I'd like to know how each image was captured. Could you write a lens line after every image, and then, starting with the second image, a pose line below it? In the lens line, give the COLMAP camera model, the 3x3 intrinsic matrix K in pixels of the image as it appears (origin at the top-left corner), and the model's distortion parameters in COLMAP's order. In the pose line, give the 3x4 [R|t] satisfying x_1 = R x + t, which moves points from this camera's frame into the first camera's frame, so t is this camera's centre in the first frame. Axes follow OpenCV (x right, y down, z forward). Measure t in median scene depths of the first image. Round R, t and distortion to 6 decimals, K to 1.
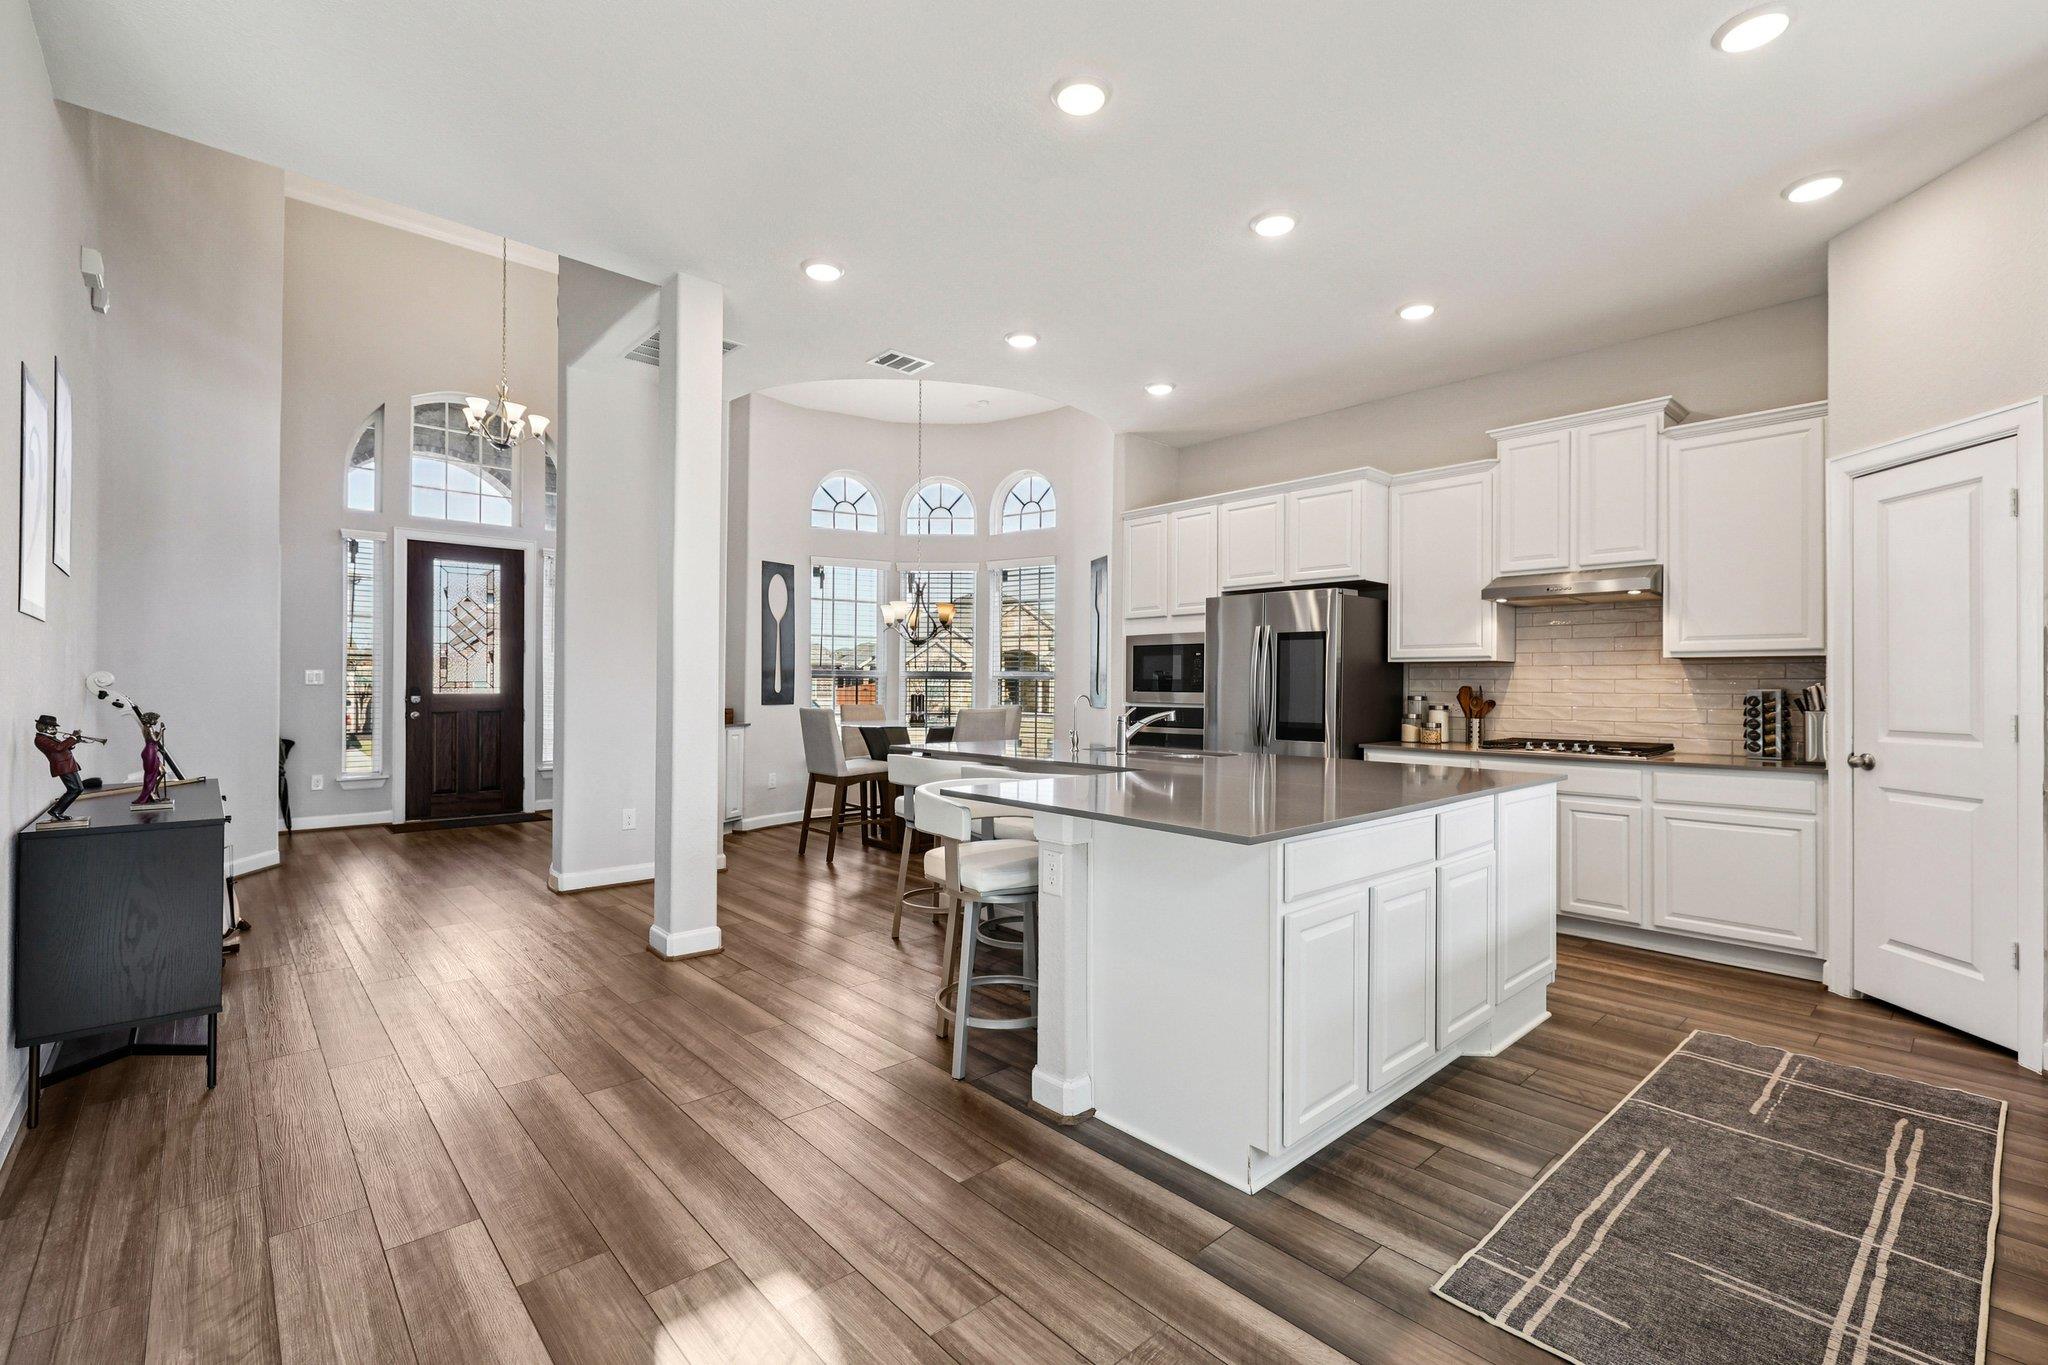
lens RADIAL K [[914.1, 0, 1024.0], [0, 914.1, 682.5], [0, 0, 1]] dist [0.000713, 0.000065]
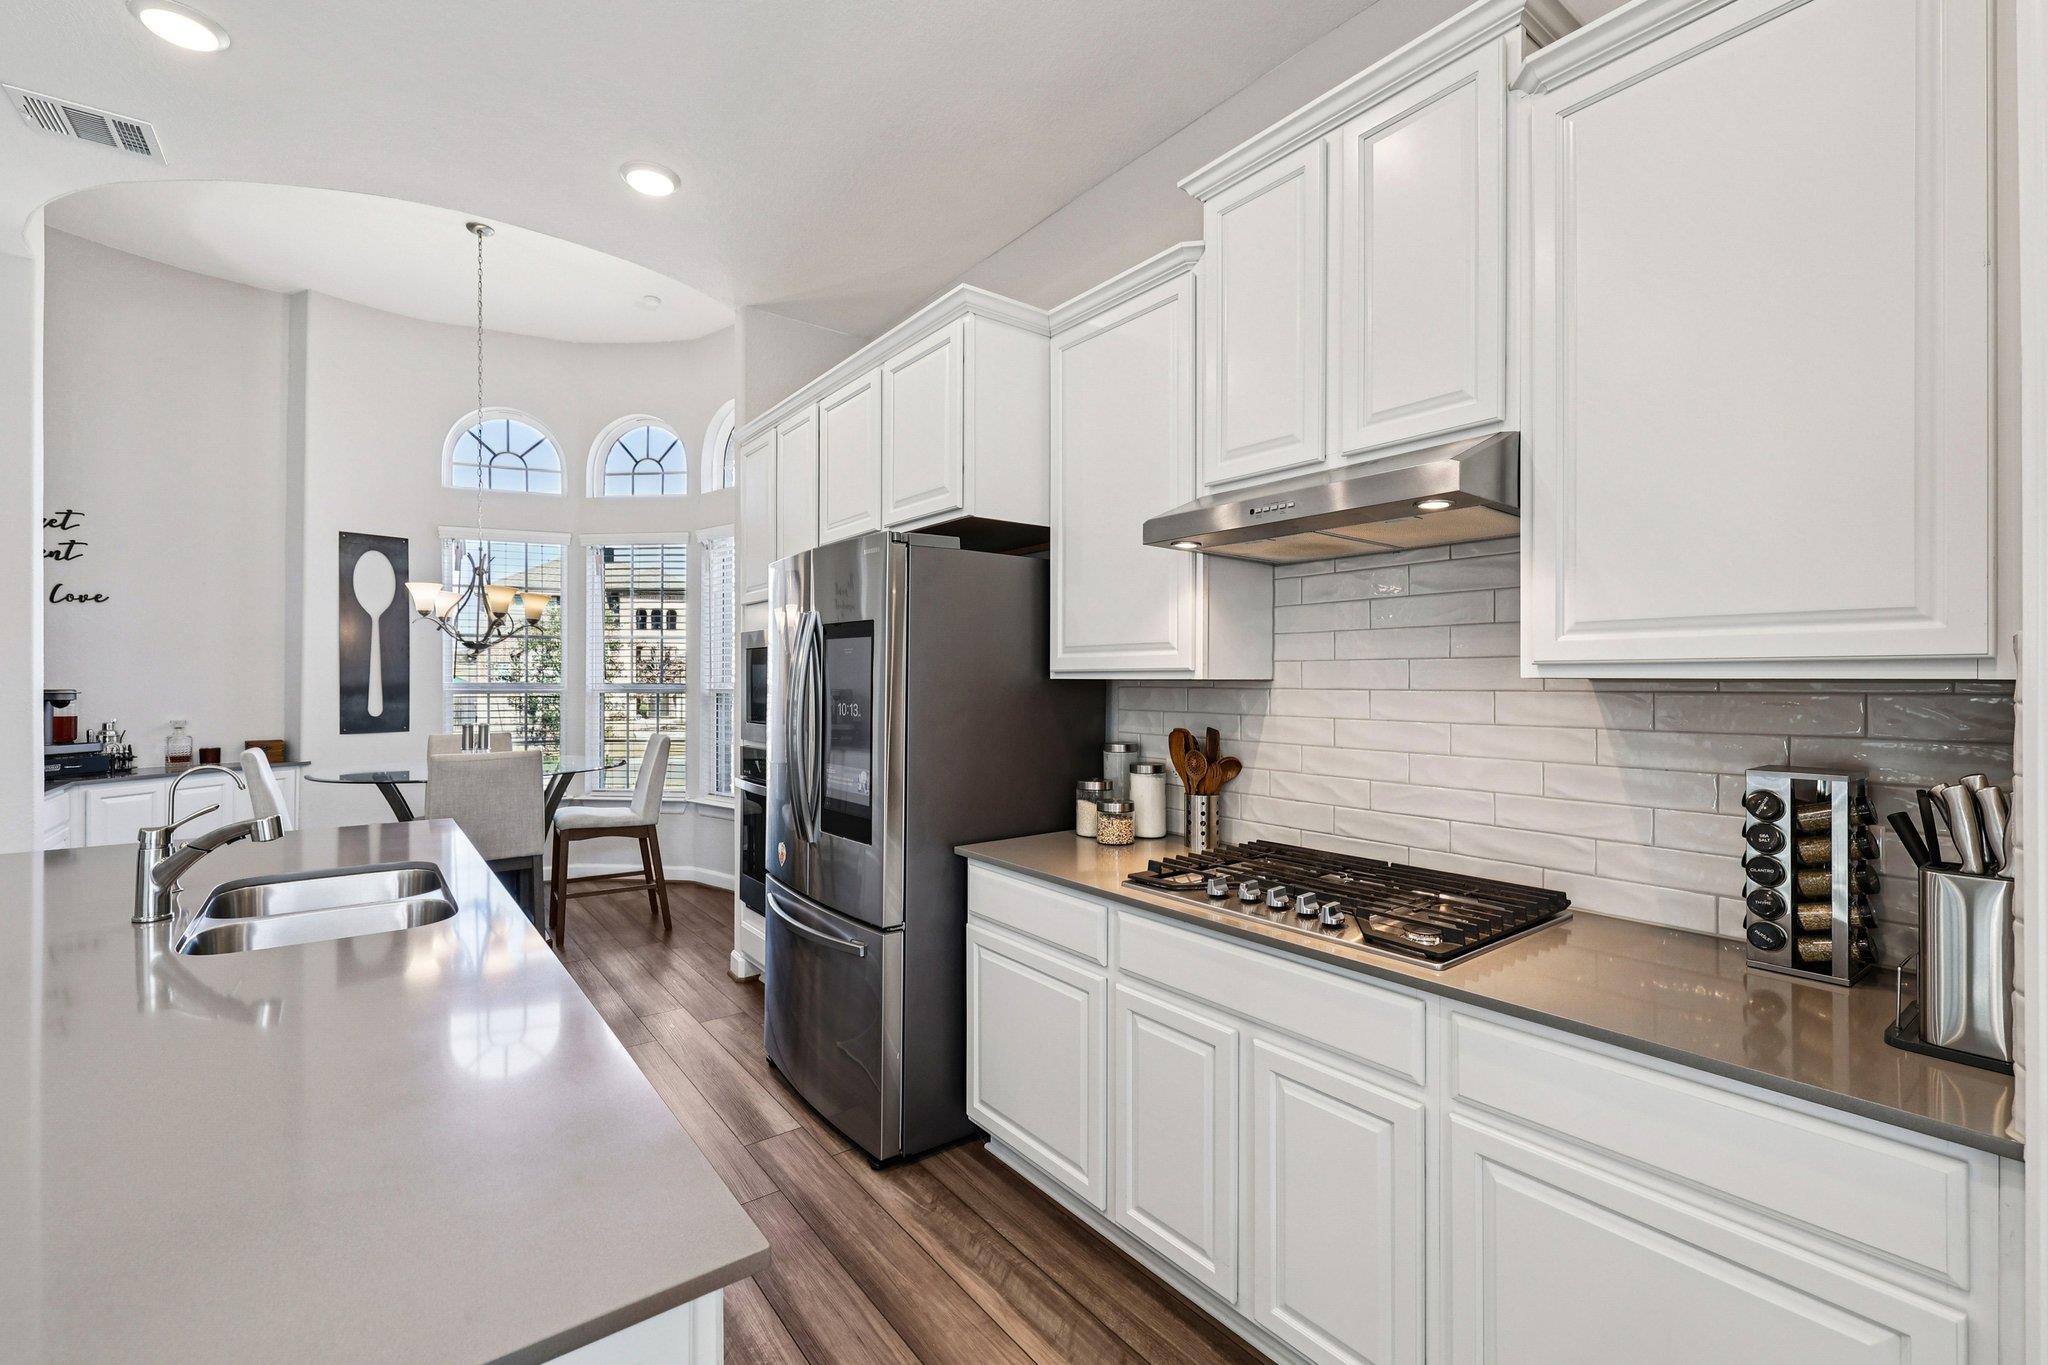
lens RADIAL K [[885.4, 0, 1029.1], [0, 885.4, 681.4], [0, 0, 1]] dist [-0.000963, -0.000077]
pose [[0.996387, -0.005702, -0.084732, 0.488729], [0.006145, 0.999969, 0.004967, -0.026856], [0.084701, -0.005469, 0.996391, 0.572616]]
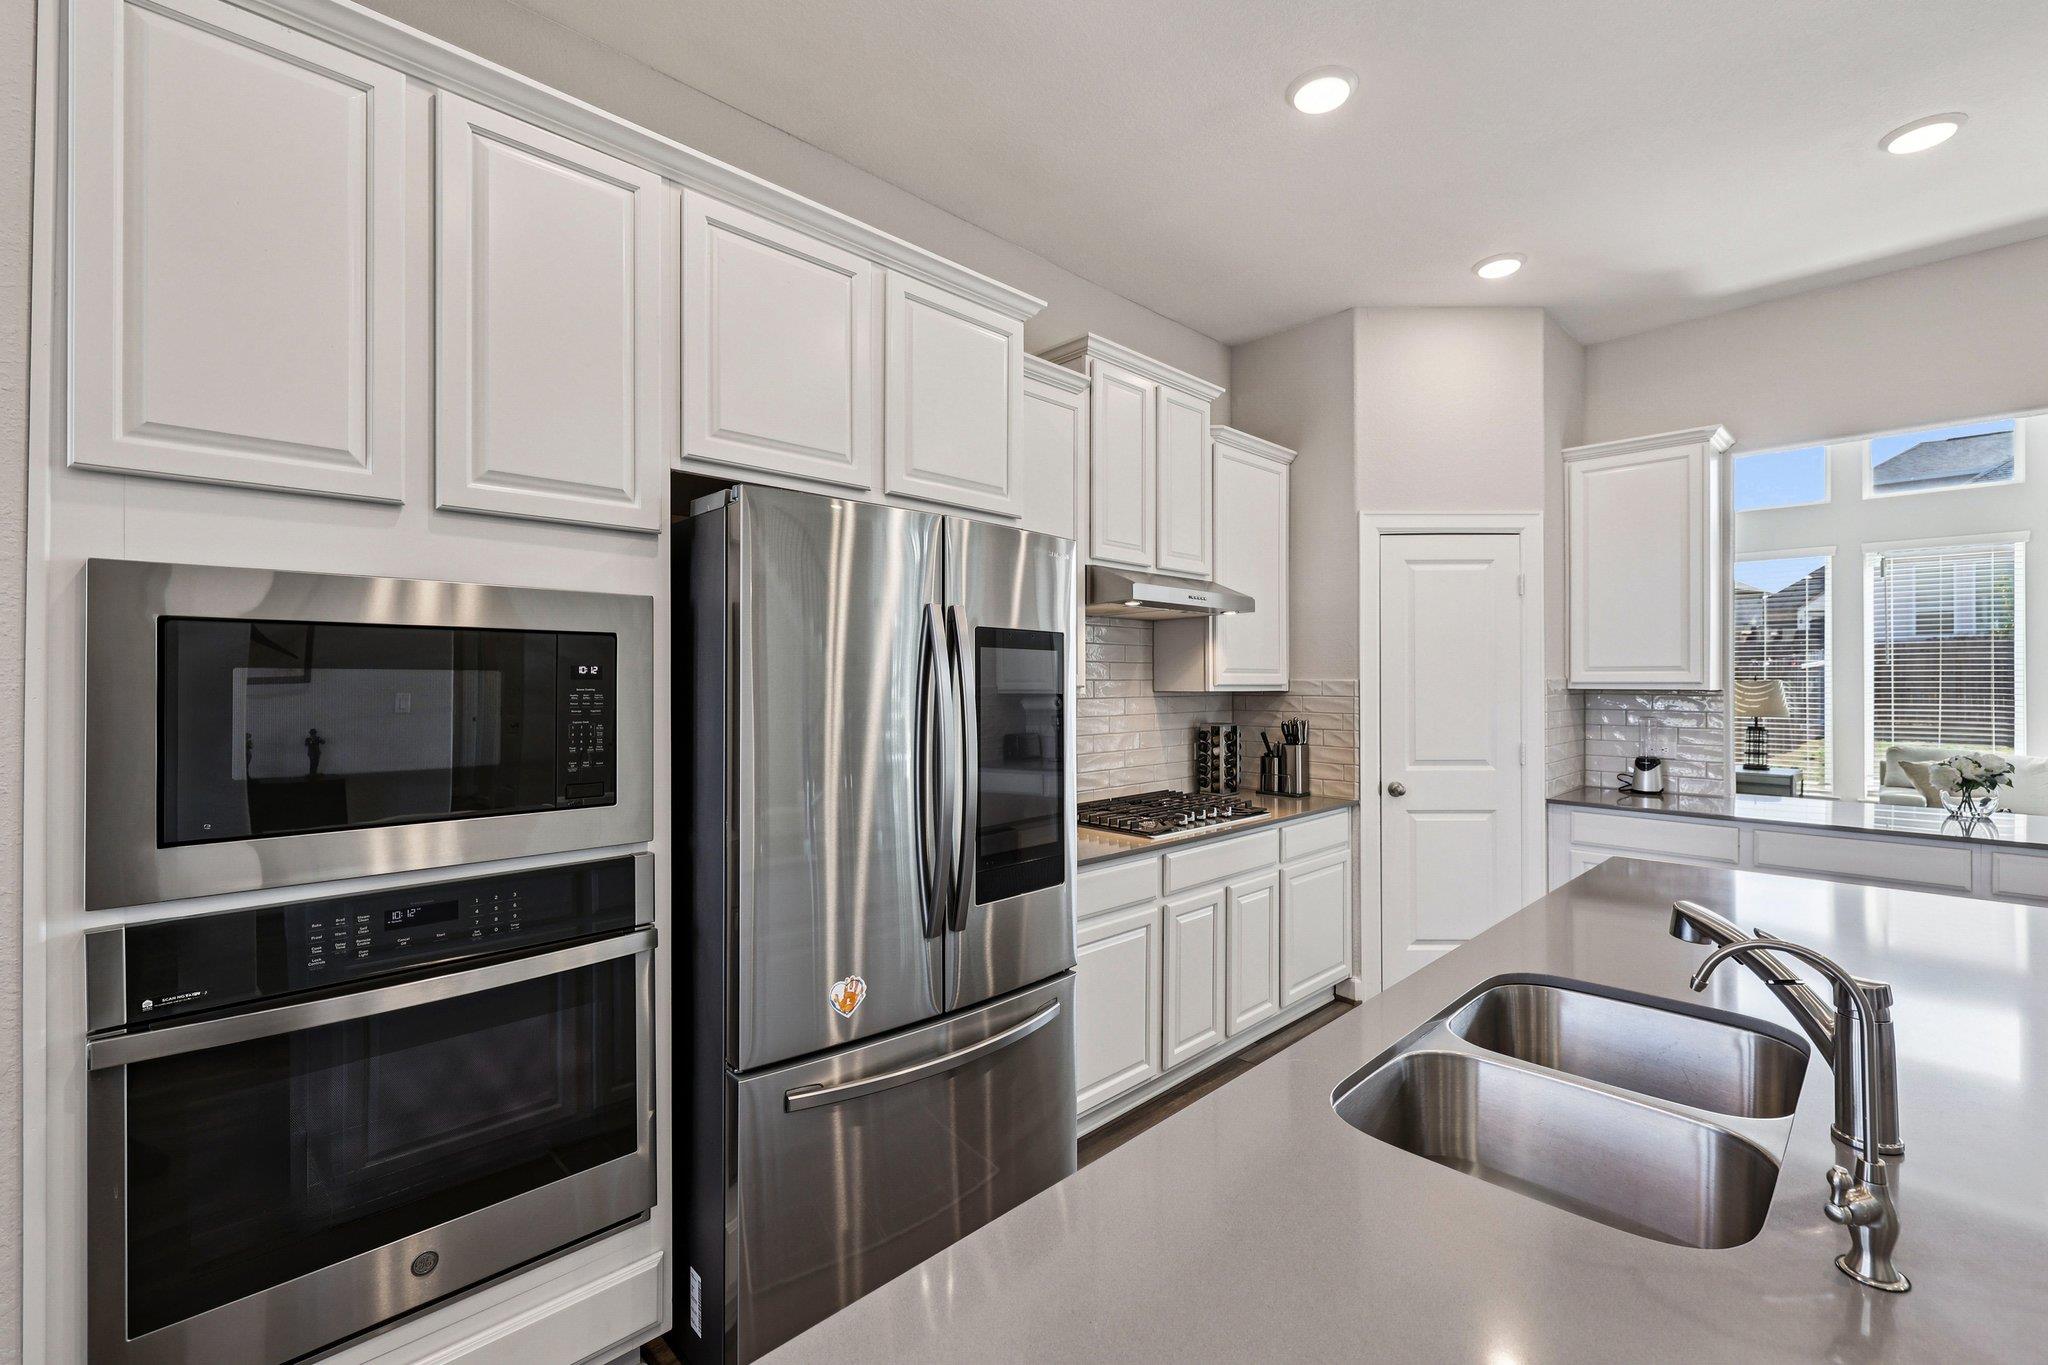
lens RADIAL K [[885.4, 0, 1029.1], [0, 885.4, 681.4], [0, 0, 1]] dist [-0.000963, -0.000077]
pose [[-0.044362, -0.006137, 0.998997, -0.111173], [-0.004258, 0.999973, 0.005954, -0.038046], [-0.999006, -0.003990, -0.044387, 1.118068]]
